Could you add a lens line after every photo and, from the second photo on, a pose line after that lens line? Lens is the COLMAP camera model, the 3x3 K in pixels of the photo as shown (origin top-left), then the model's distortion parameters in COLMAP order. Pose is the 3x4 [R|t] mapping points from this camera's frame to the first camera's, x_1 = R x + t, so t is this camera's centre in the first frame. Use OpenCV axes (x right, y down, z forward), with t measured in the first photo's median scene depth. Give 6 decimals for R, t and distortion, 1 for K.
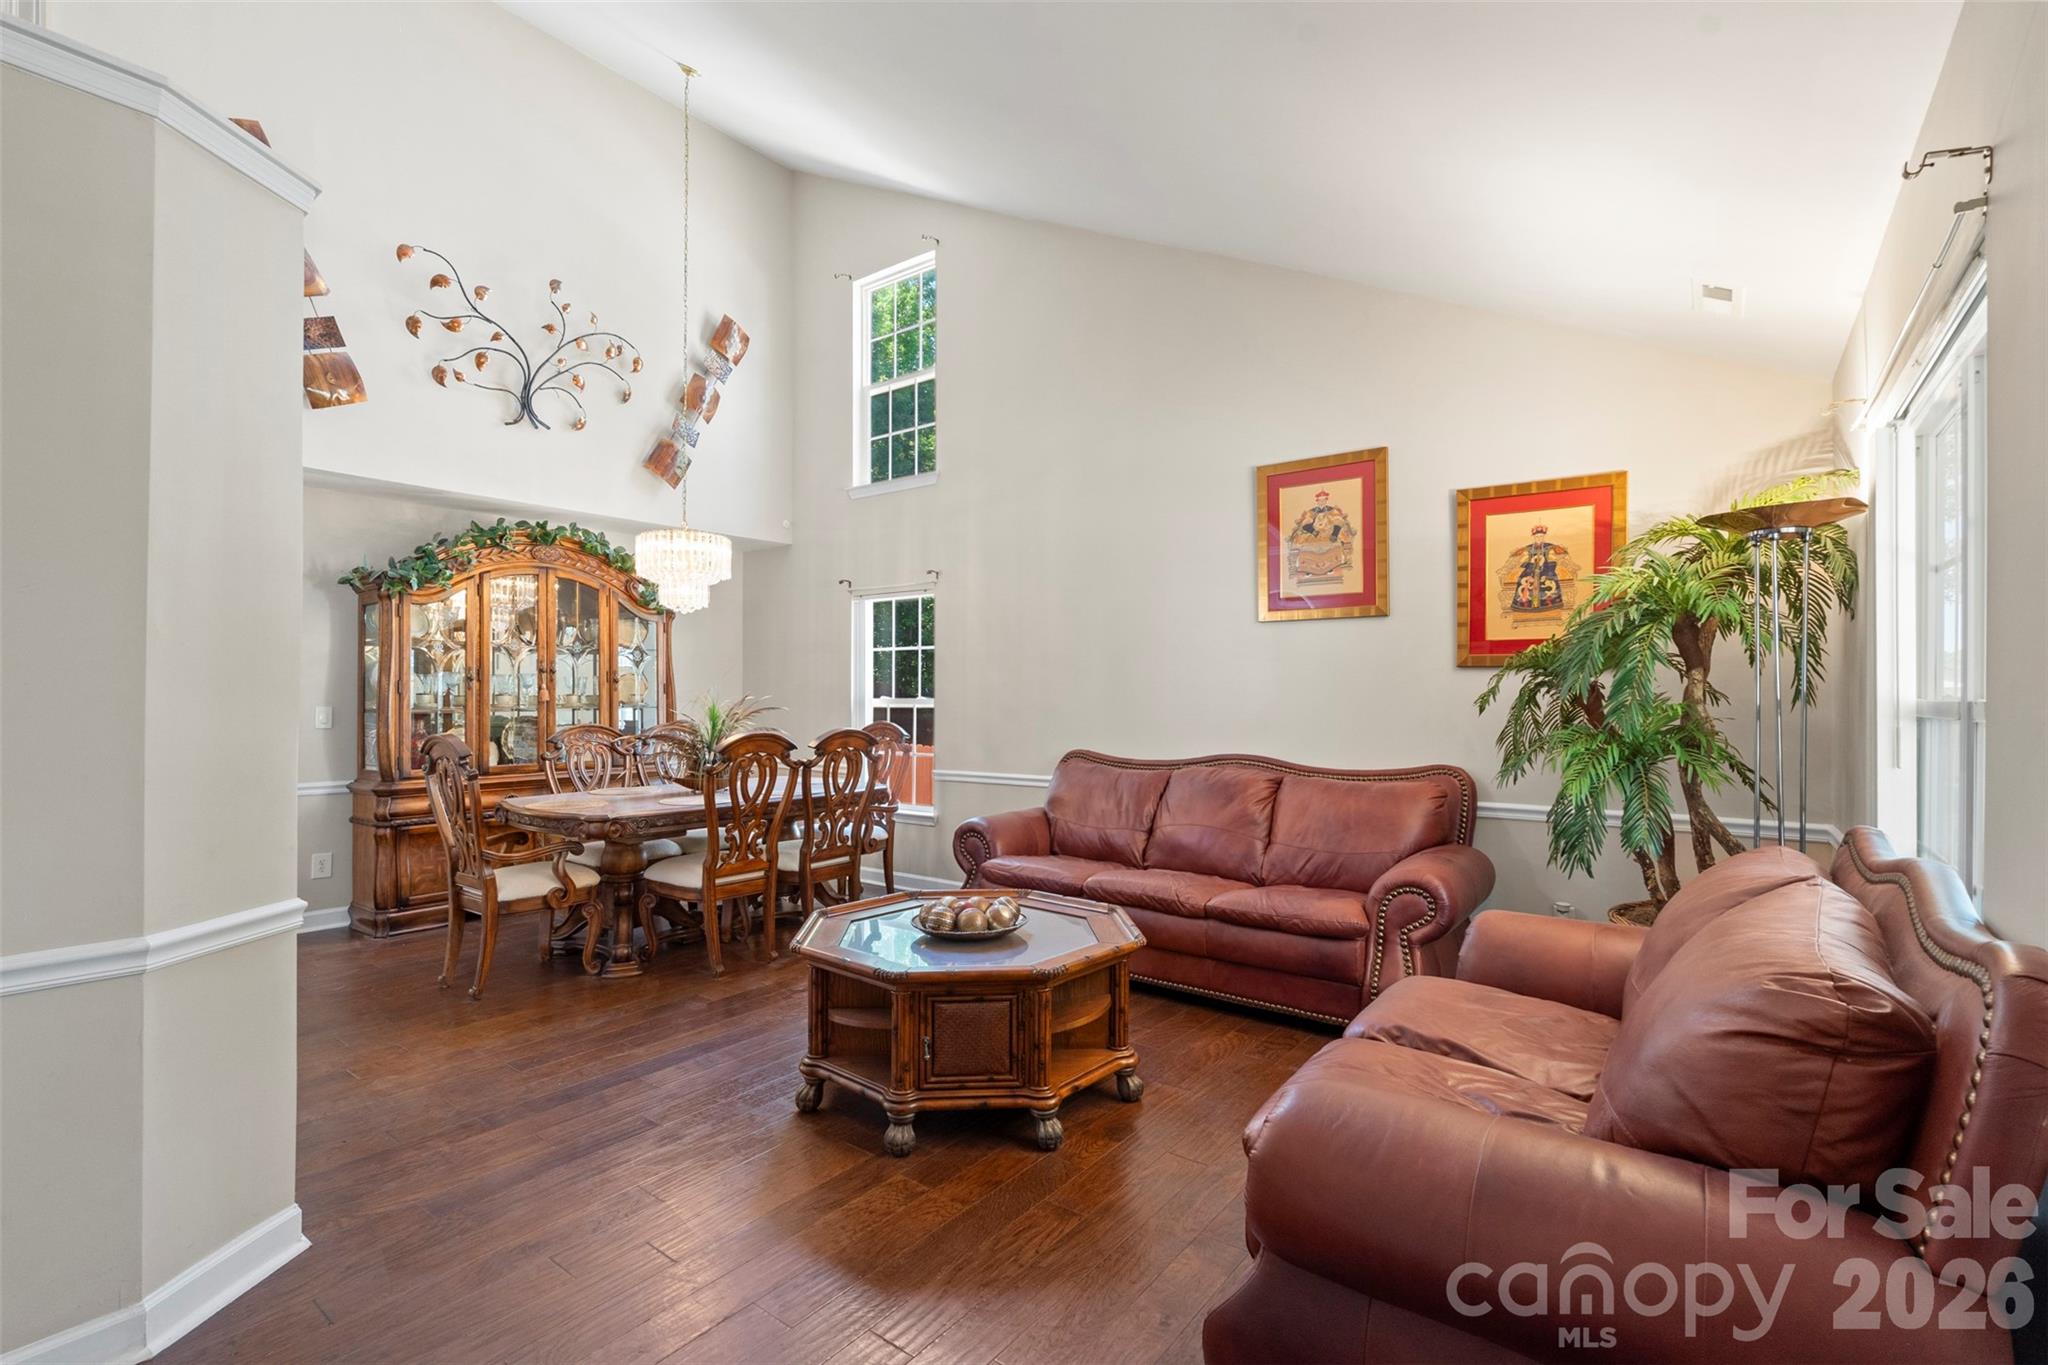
lens RADIAL K [[922.0, 0, 1002.4], [0, 922.0, 691.6], [0, 0, 1]] dist [-0.003165, -0.001193]
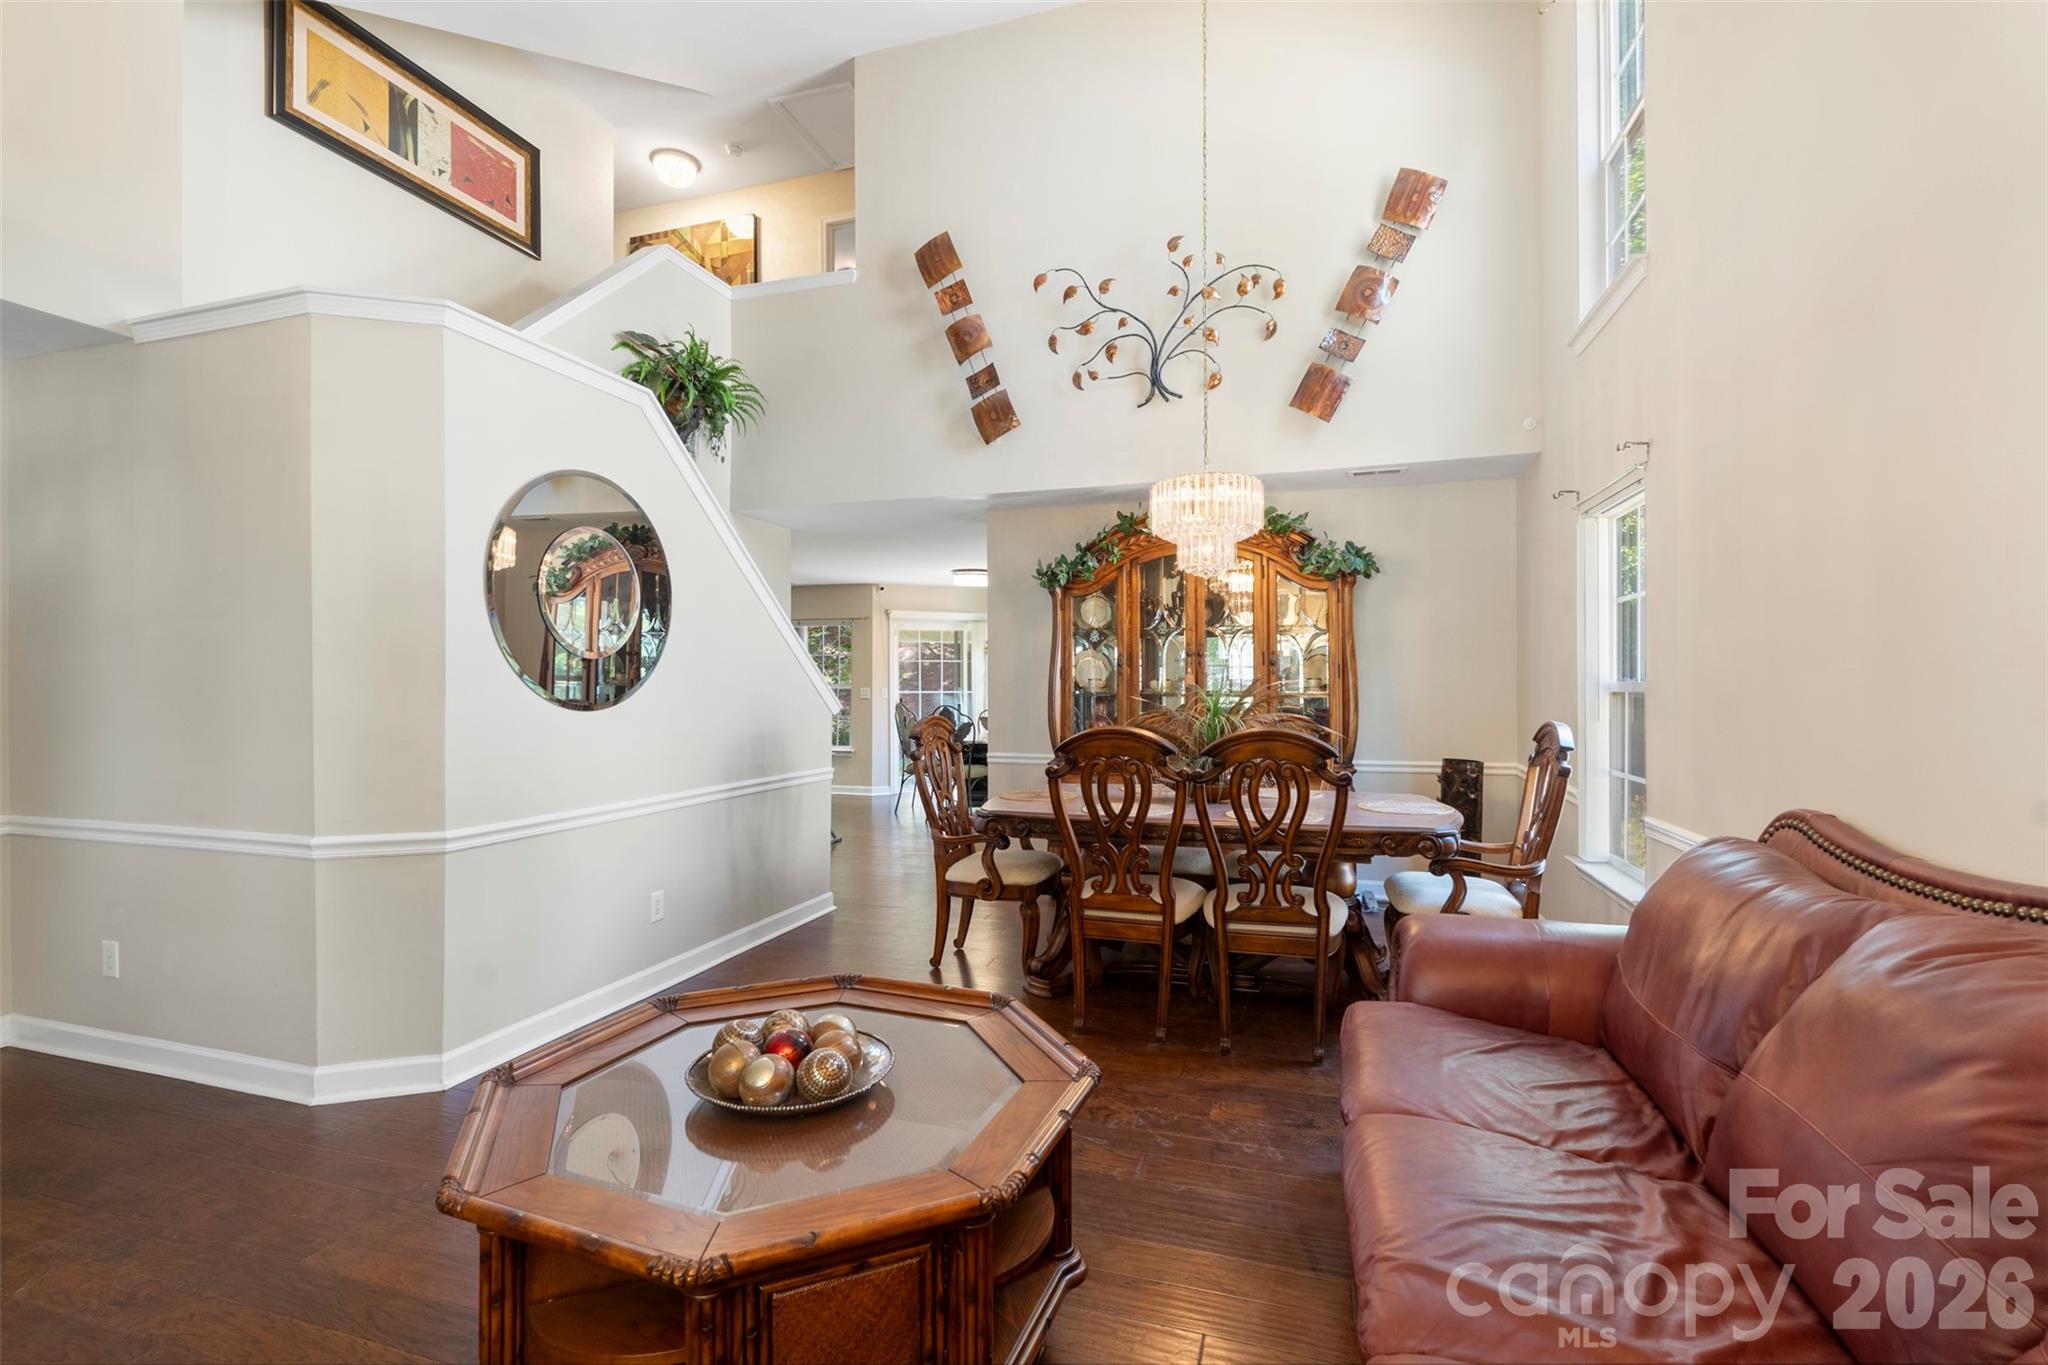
lens RADIAL K [[922.0, 0, 1012.3], [0, 922.0, 676.9], [0, 0, 1]] dist [-0.003165, -0.001193]
pose [[0.320914, -0.000779, -0.947108, 0.362099], [0.002271, 0.999997, -0.000053, -0.000433], [0.947106, -0.002134, 0.320915, 0.563939]]
